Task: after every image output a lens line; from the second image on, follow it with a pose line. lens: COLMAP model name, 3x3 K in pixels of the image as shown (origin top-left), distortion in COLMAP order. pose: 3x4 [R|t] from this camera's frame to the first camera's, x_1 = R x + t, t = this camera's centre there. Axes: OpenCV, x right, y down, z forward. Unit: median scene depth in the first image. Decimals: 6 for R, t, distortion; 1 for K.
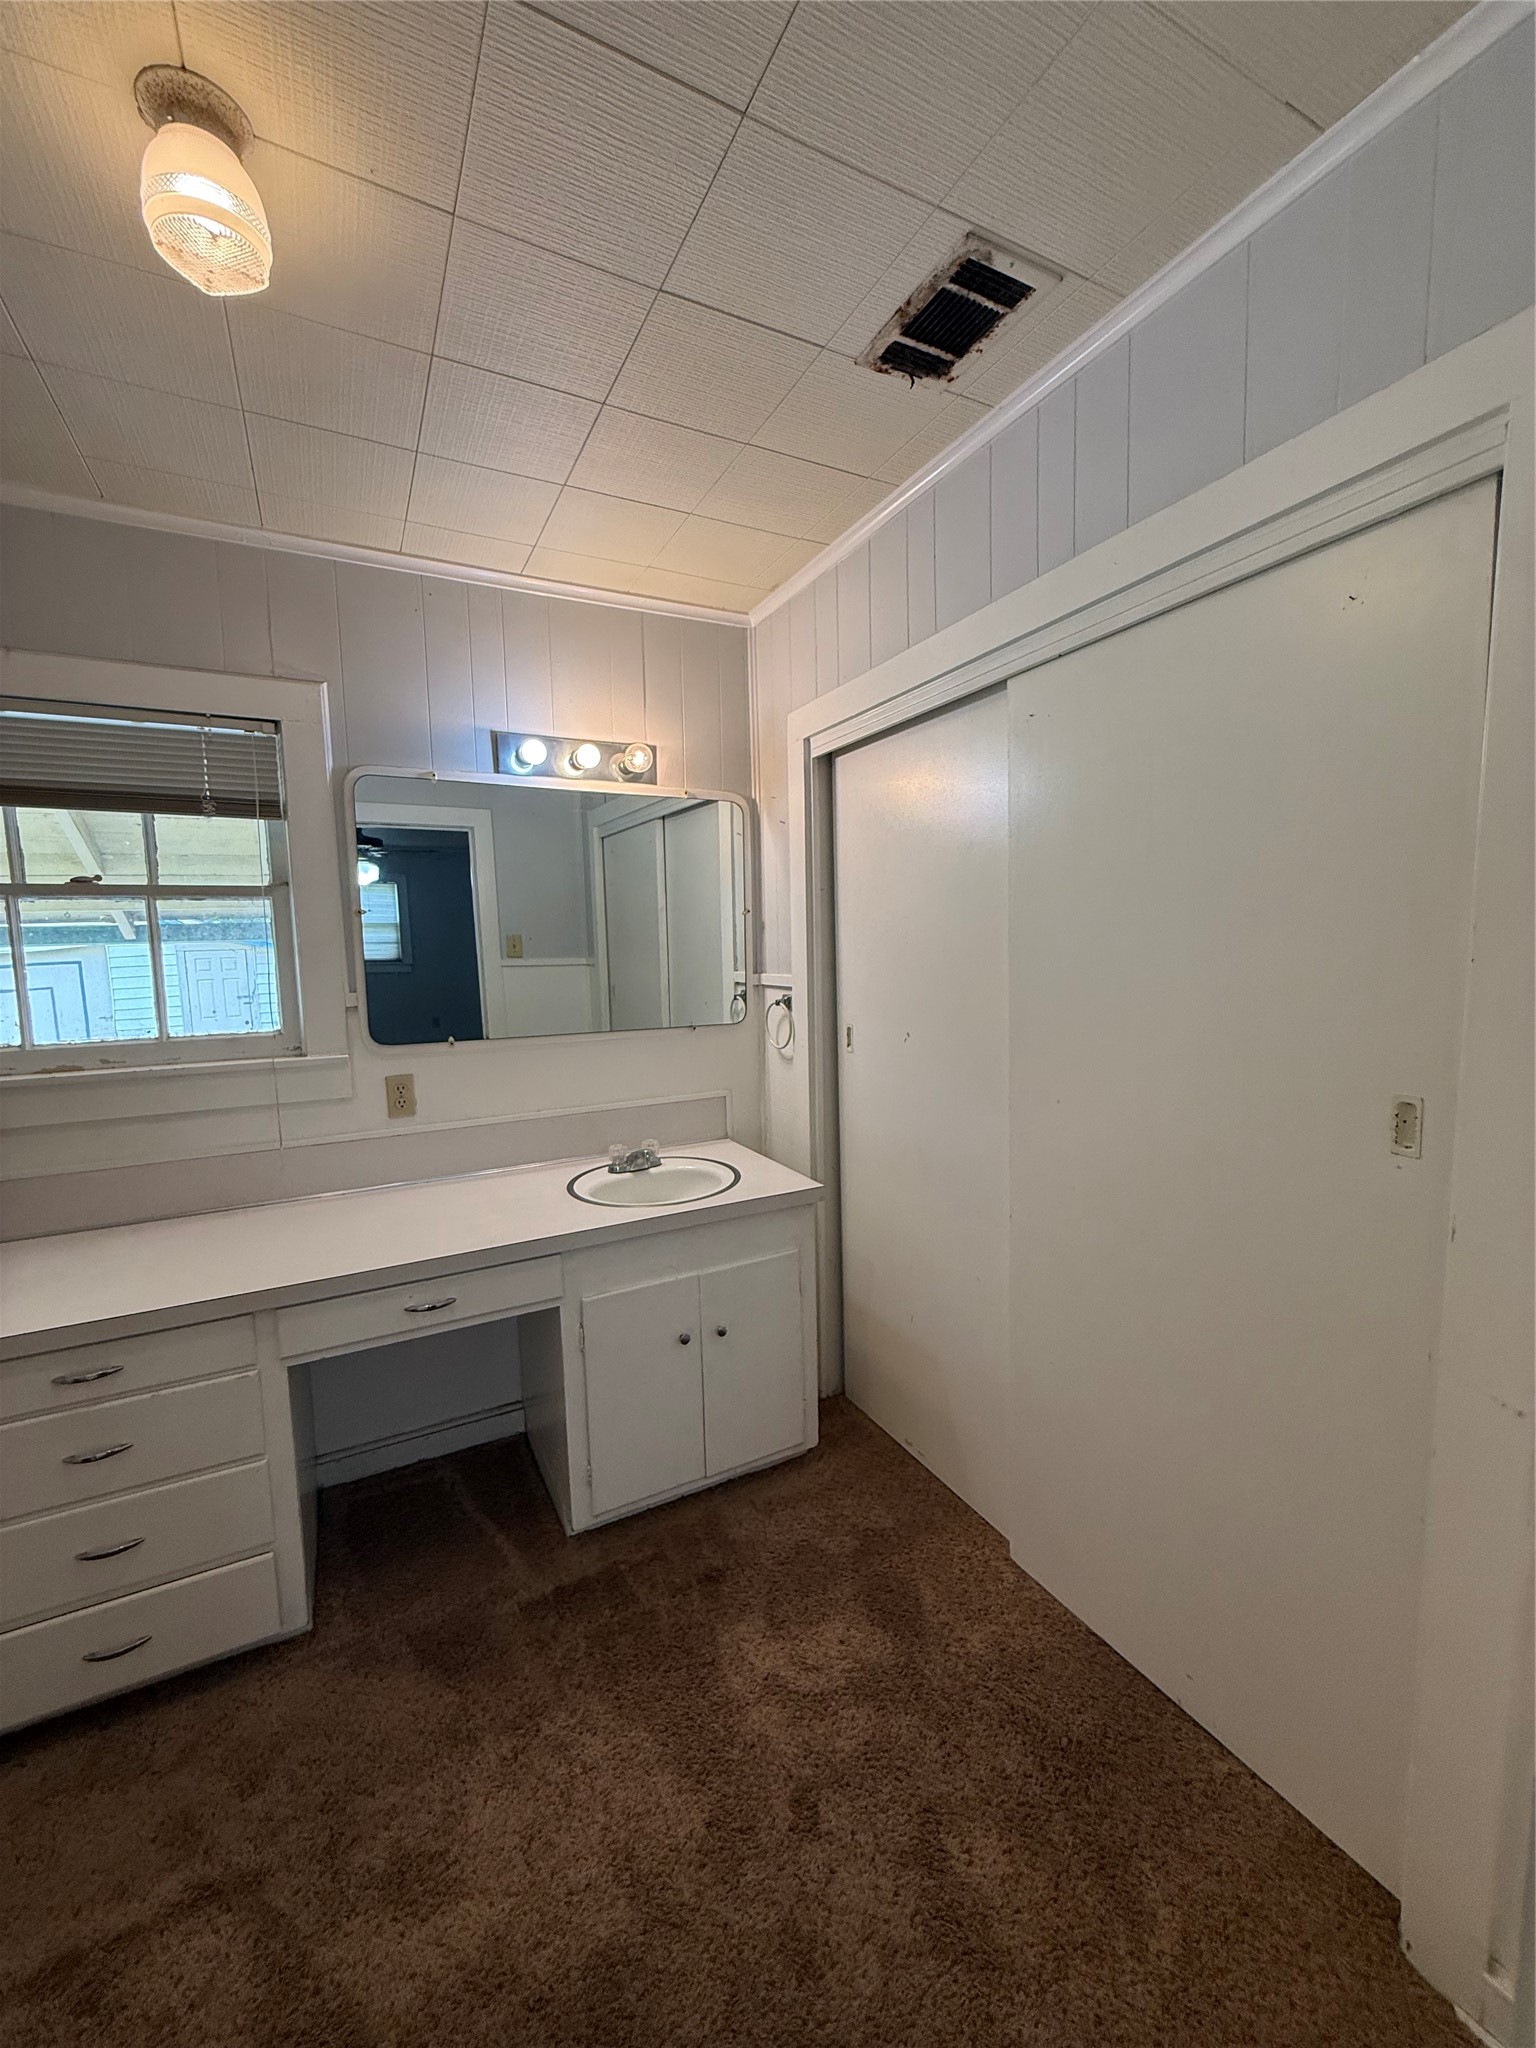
lens RADIAL K [[827.2, 0, 759.6], [0, 827.2, 1026.9], [0, 0, 1]] dist [-0.001111, 0.000484]
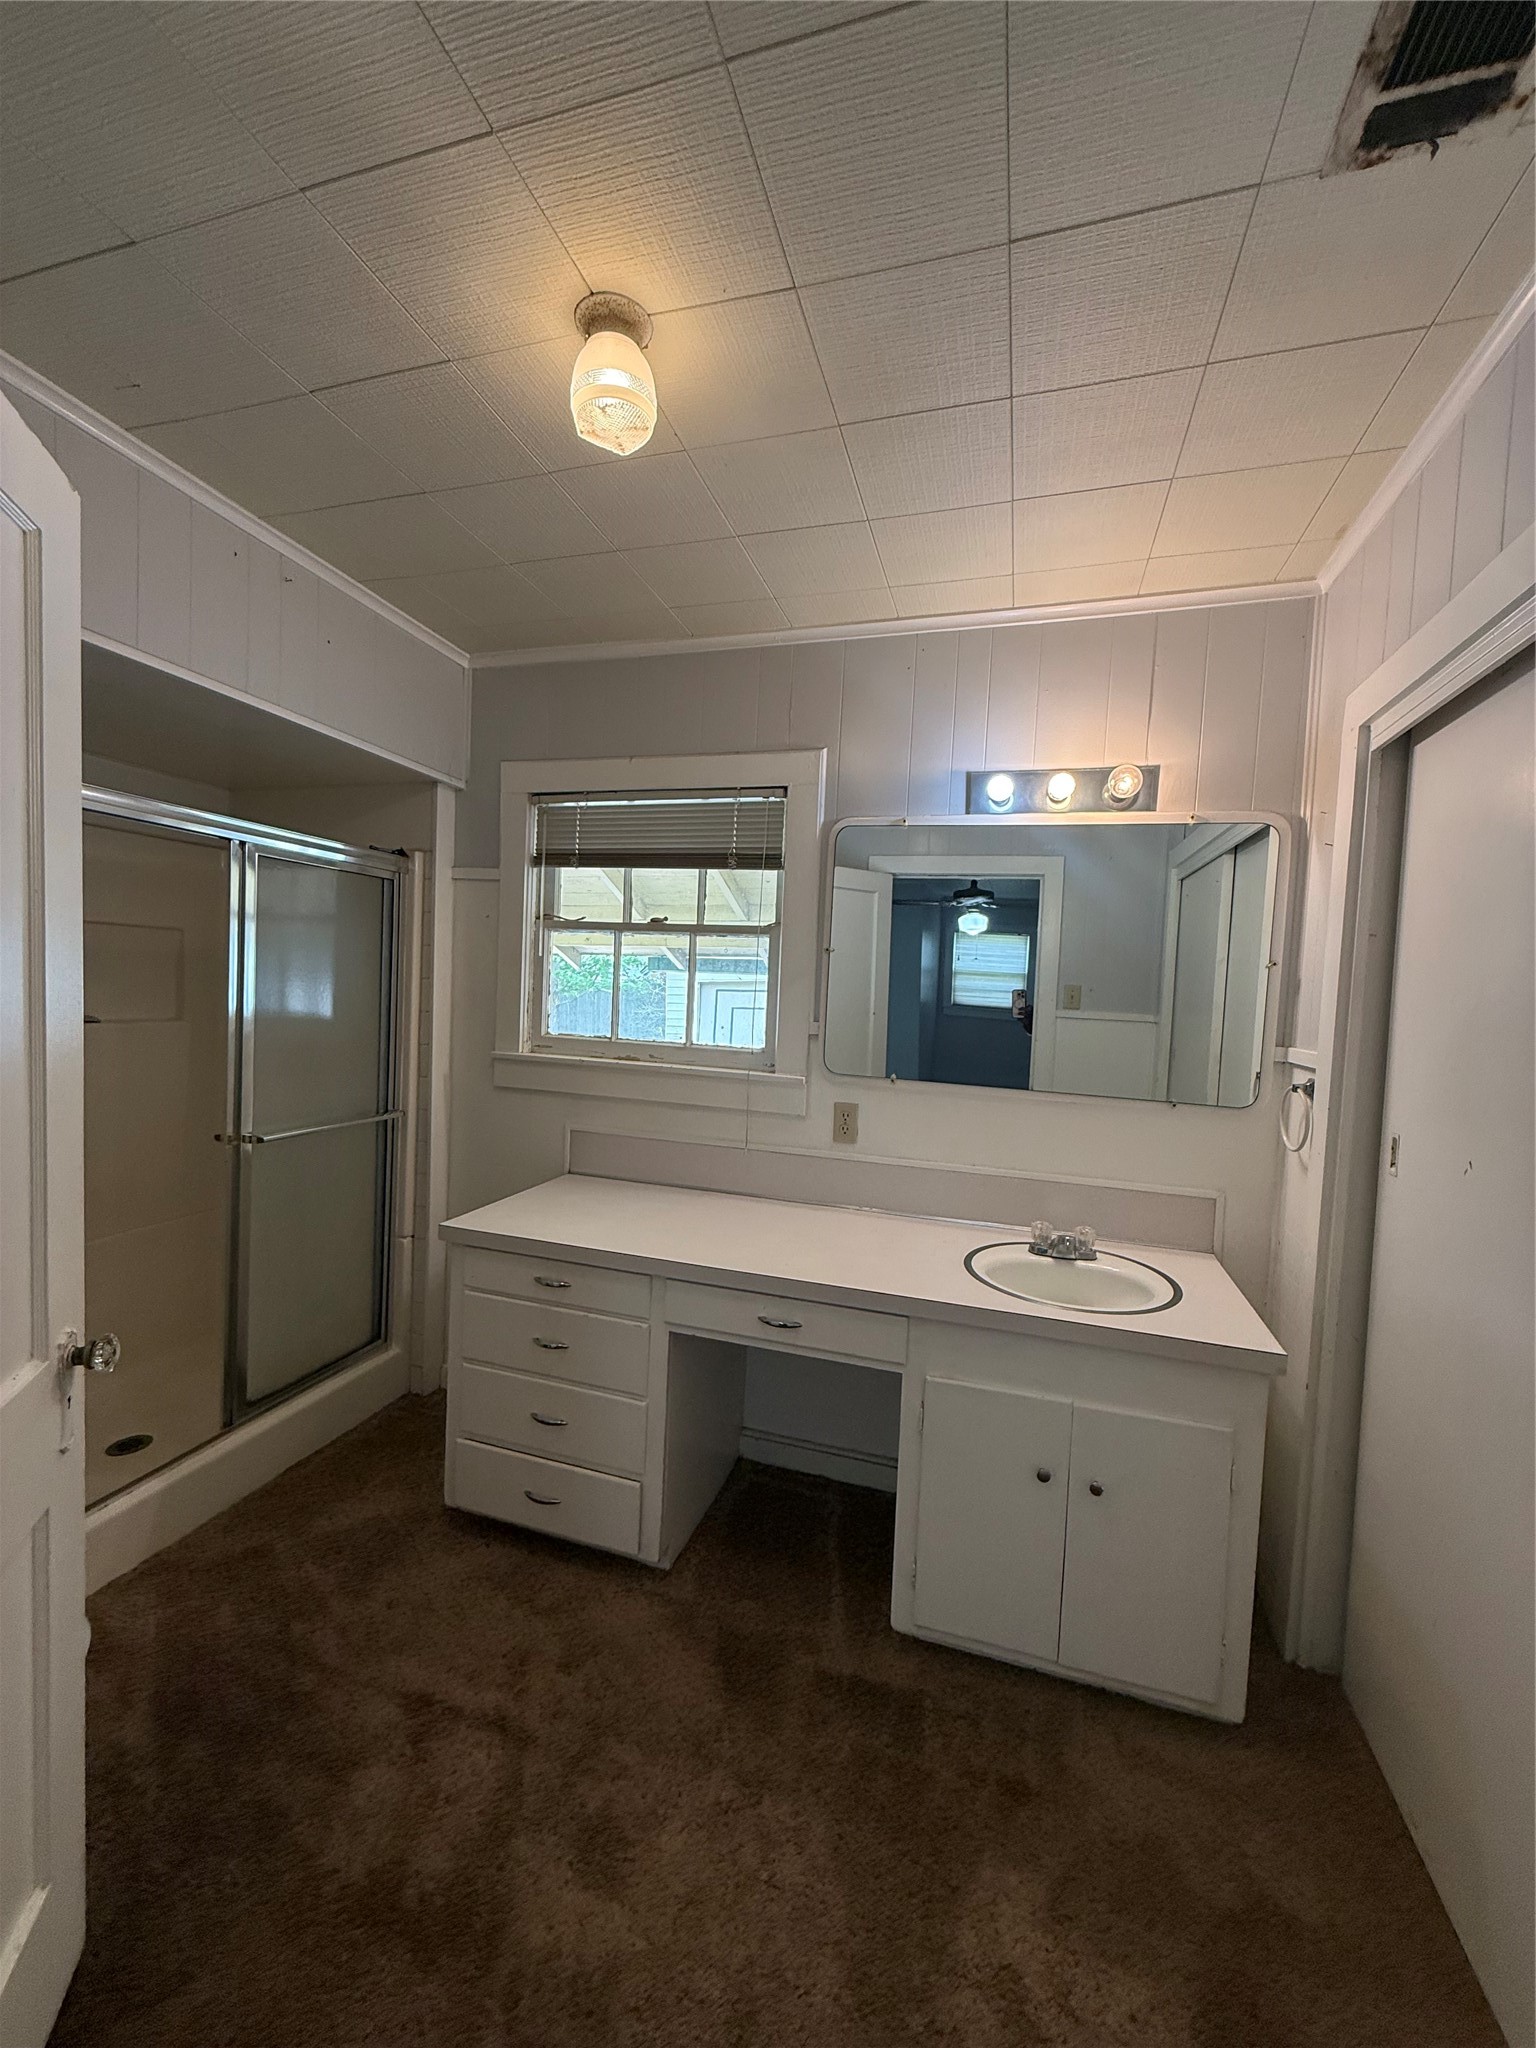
lens RADIAL K [[818.0, 0, 768.0], [0, 818.0, 1024.0], [0, 0, 1]] dist [0.000324, 0.000033]
pose [[0.706212, 0.086517, -0.702694, 0.244659], [-0.133147, 0.991026, -0.011797, -0.018495], [0.695368, 0.101893, 0.711394, 0.189532]]
